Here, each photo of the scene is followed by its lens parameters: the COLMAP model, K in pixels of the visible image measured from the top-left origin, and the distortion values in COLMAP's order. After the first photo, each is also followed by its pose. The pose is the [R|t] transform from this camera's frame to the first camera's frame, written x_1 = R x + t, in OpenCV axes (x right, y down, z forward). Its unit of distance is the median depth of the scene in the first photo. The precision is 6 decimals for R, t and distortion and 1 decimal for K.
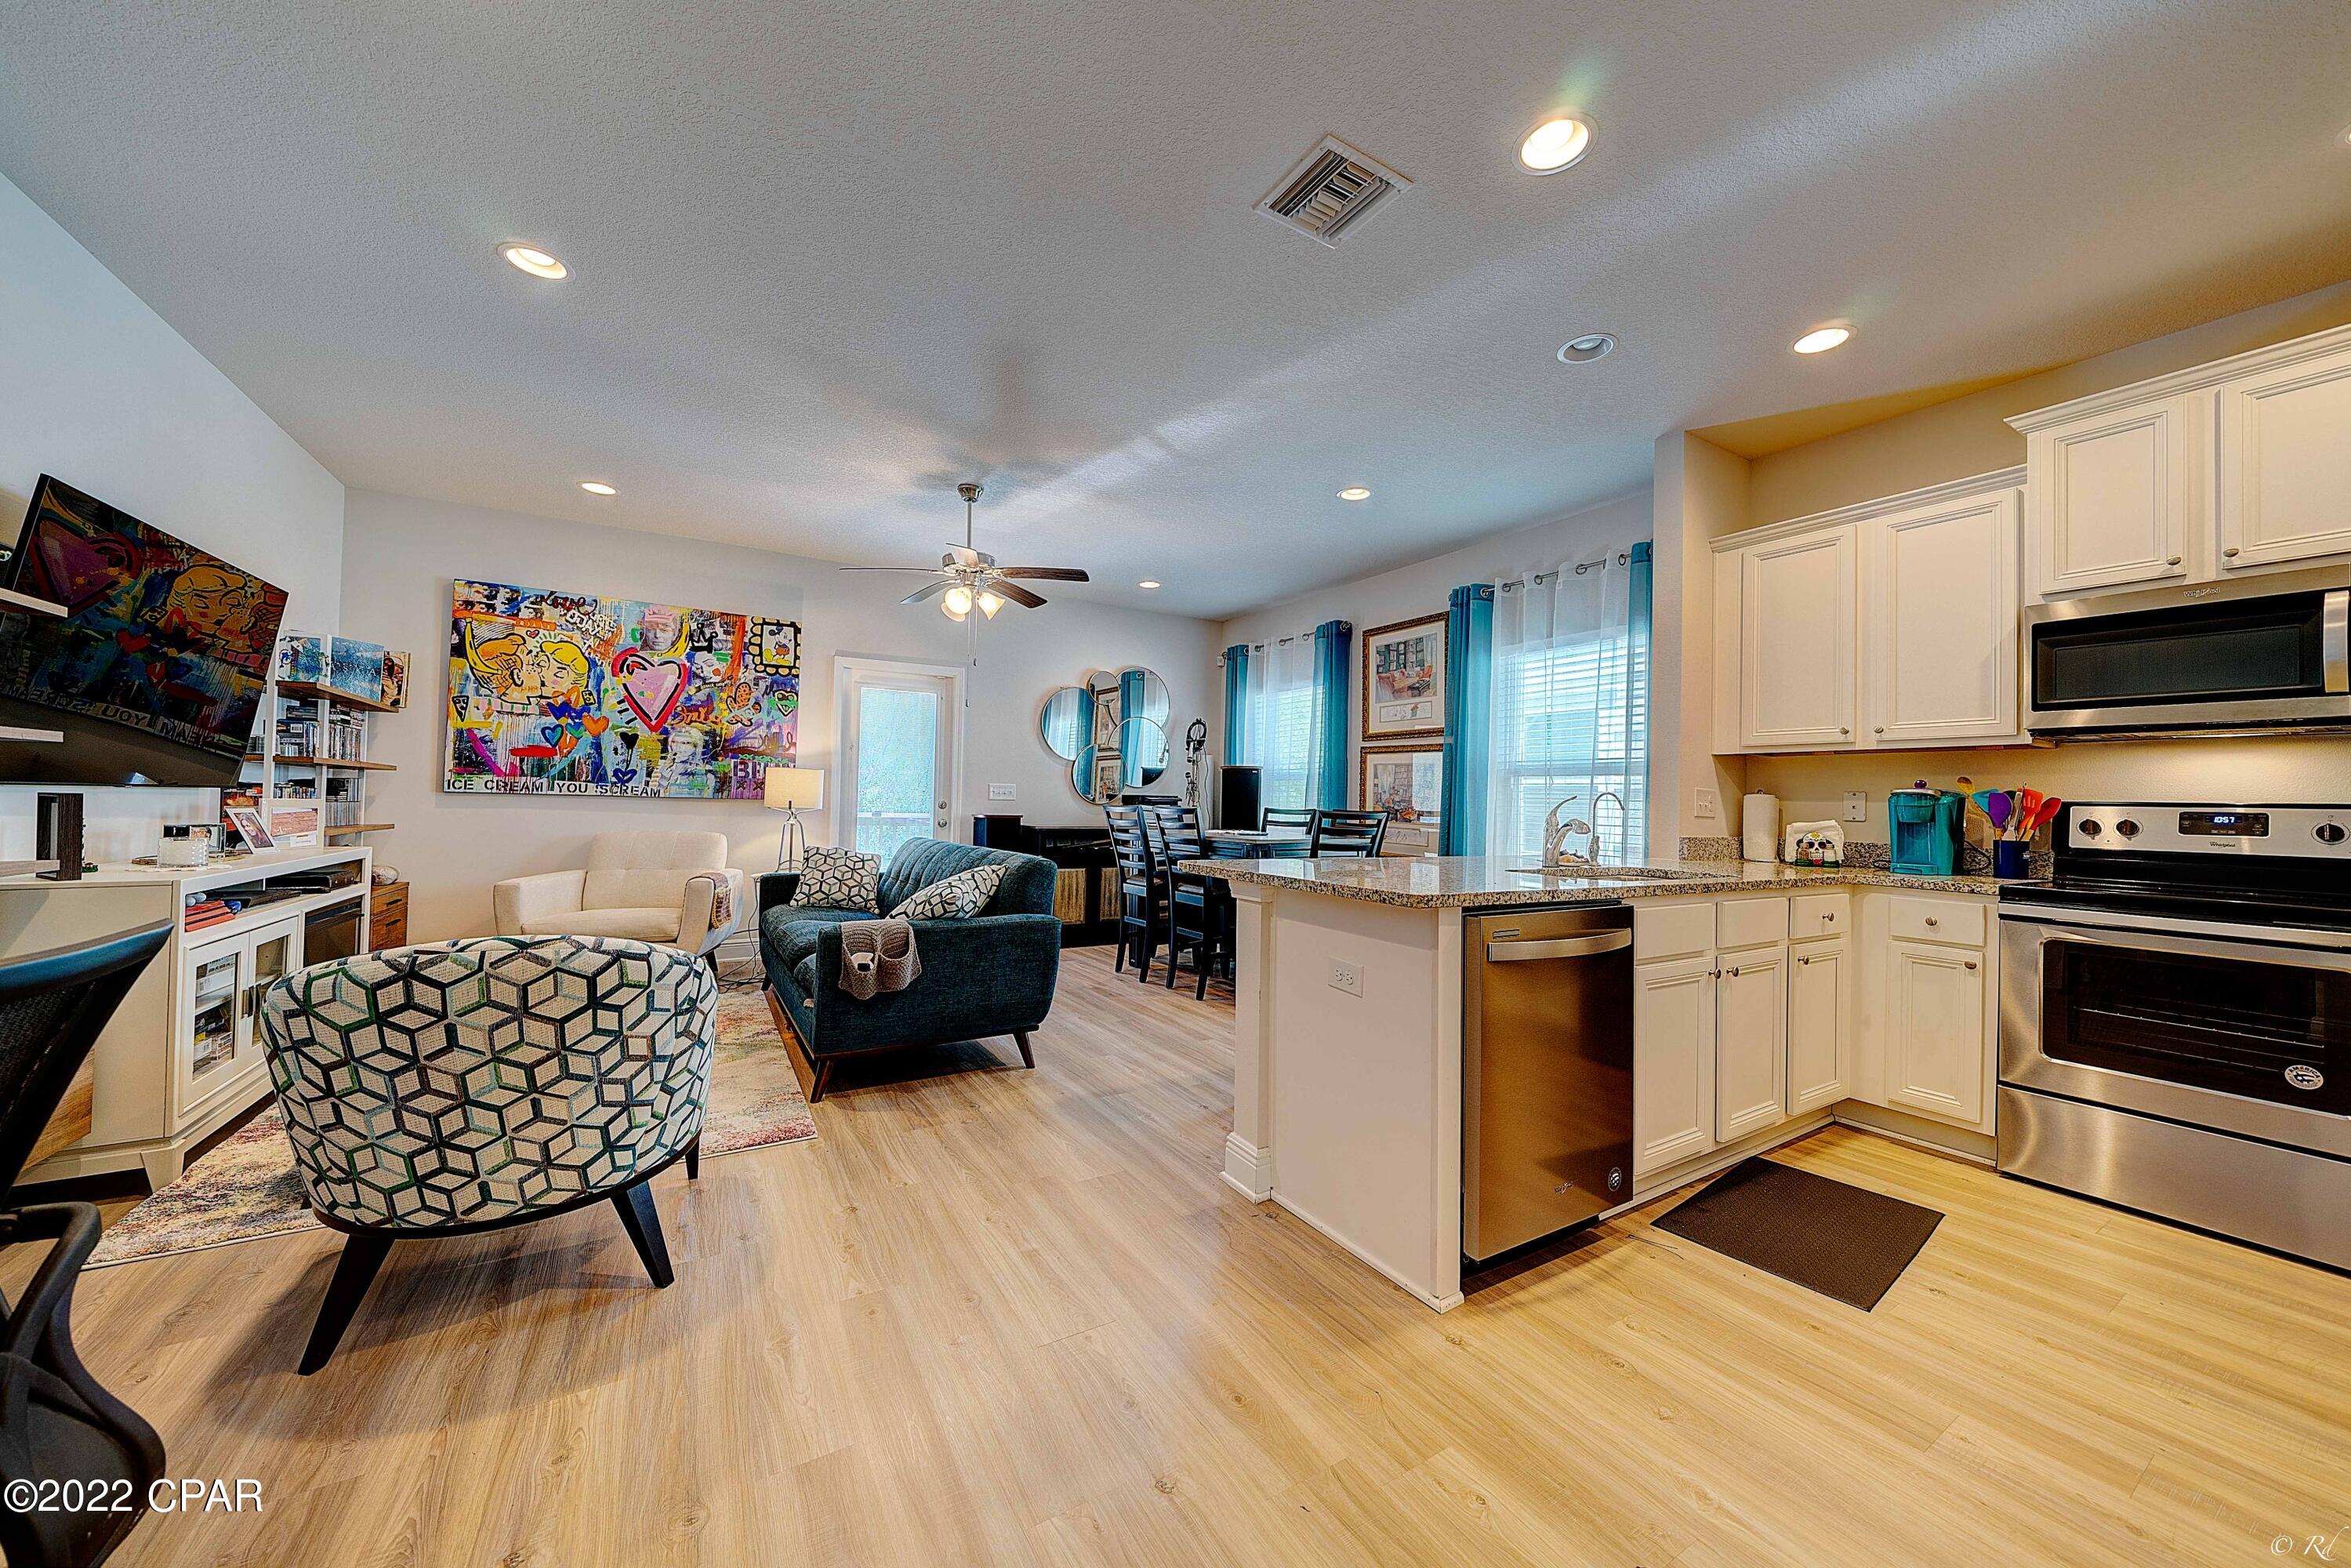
lens RADIAL K [[805.1, 0, 1187.7], [0, 805.1, 788.8], [0, 0, 1]] dist [-0.002583, -0.000067]
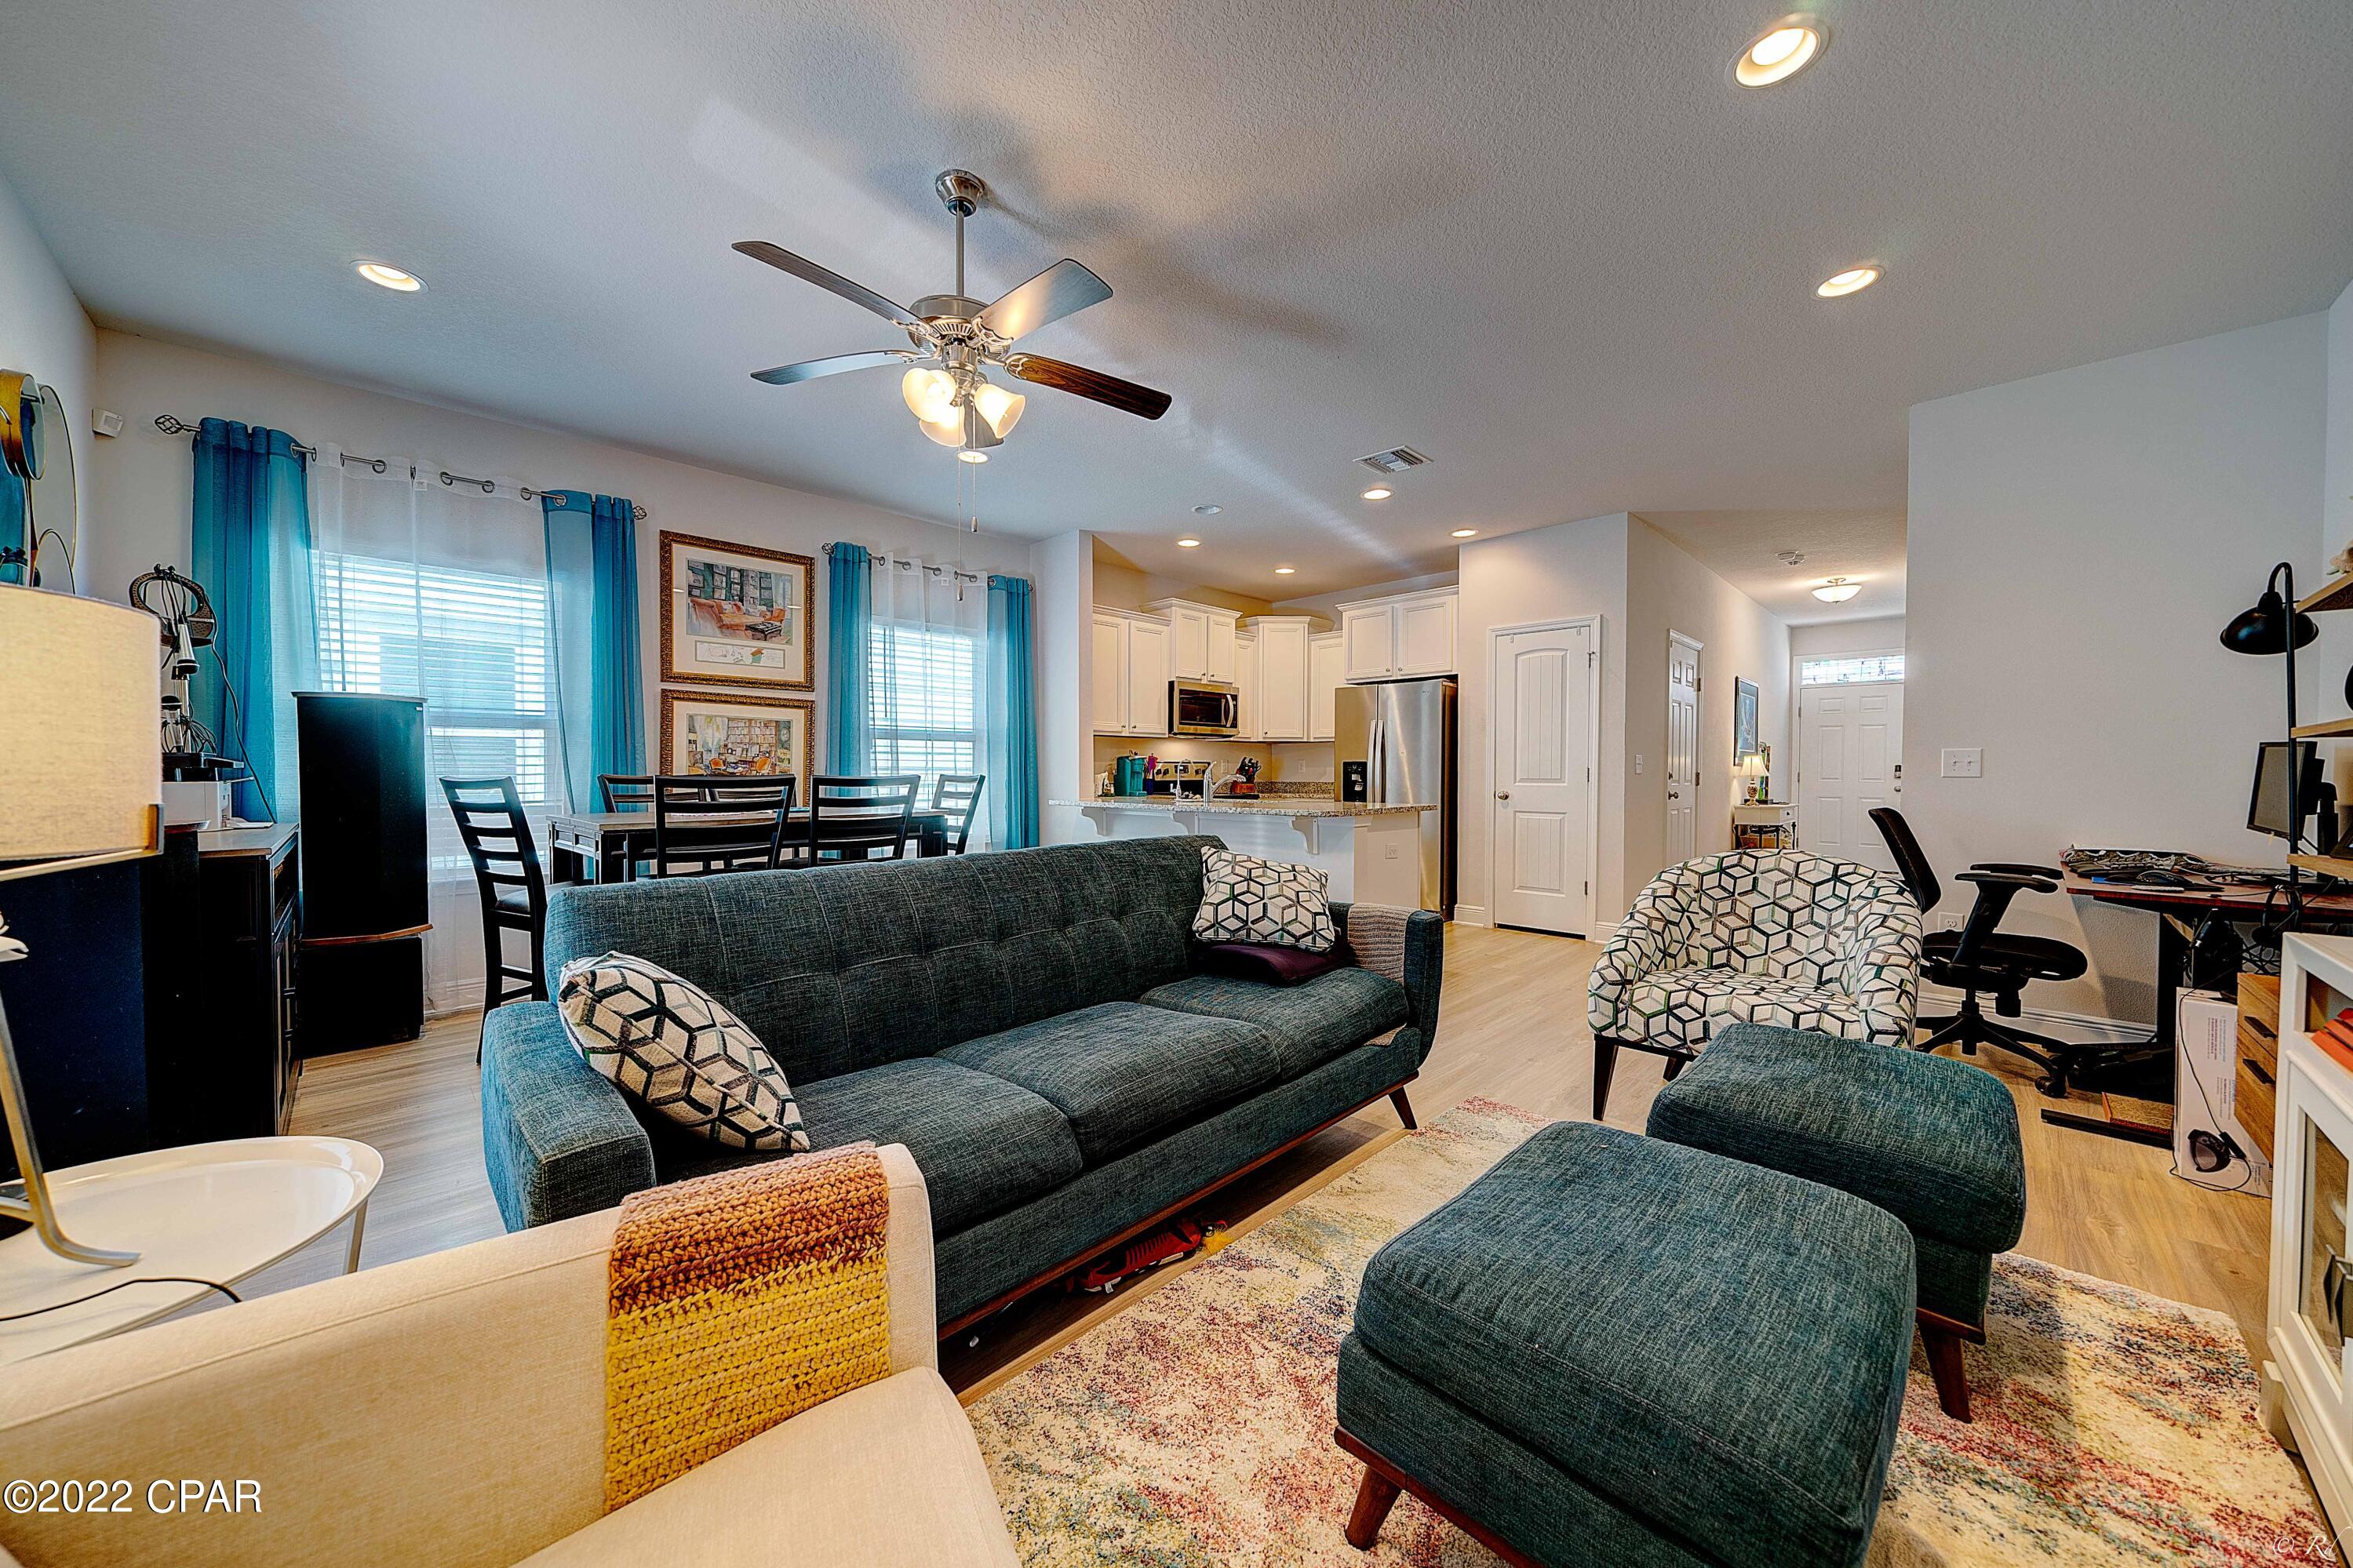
lens RADIAL K [[805.6, 0, 1175.0], [0, 805.6, 785.4], [0, 0, 1]] dist [-0.002583, -0.000067]
pose [[-0.221394, -0.044697, 0.974160, -0.770435], [-0.023611, 0.998902, 0.040466, -0.007222], [-0.974899, -0.014042, -0.222206, 0.901637]]
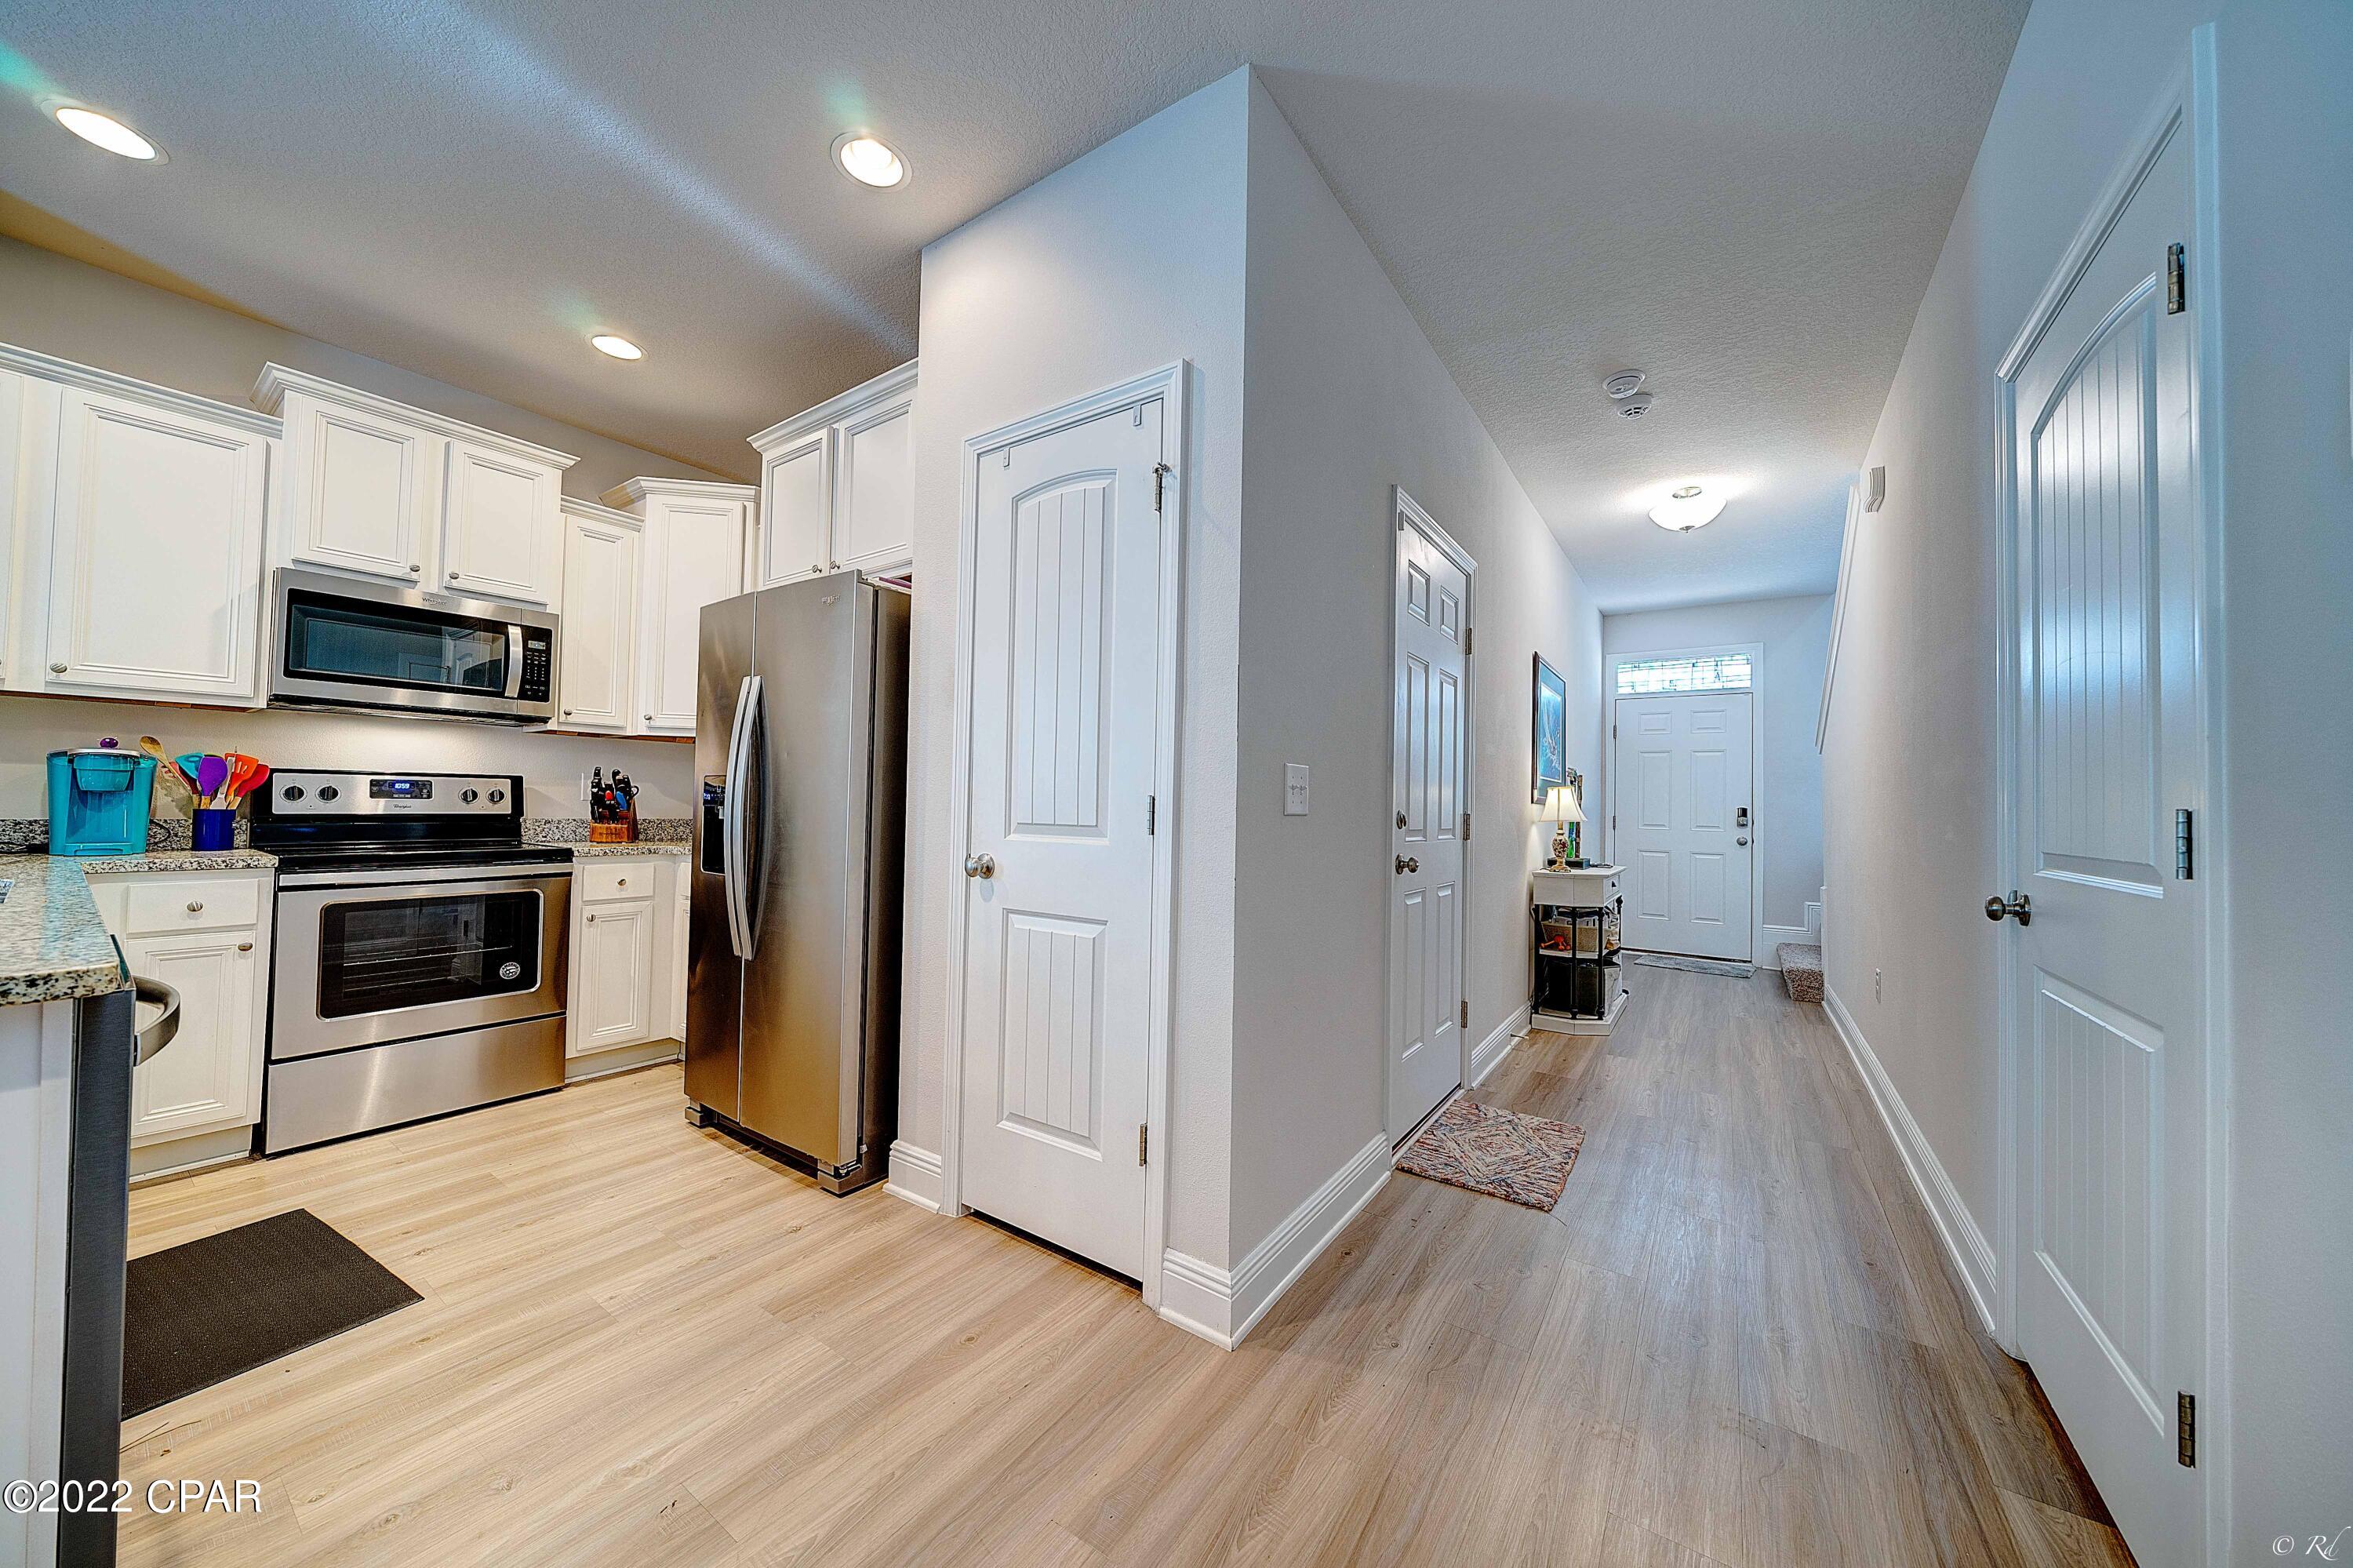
lens RADIAL K [[805.8, 0, 1160.2], [0, 805.8, 783.5], [0, 0, 1]] dist [-0.002583, -0.000067]
pose [[-0.386749, -0.007893, 0.922151, -0.154002], [-0.044752, 0.998946, -0.010219, -0.002418], [-0.921098, -0.045220, -0.386695, 0.226589]]
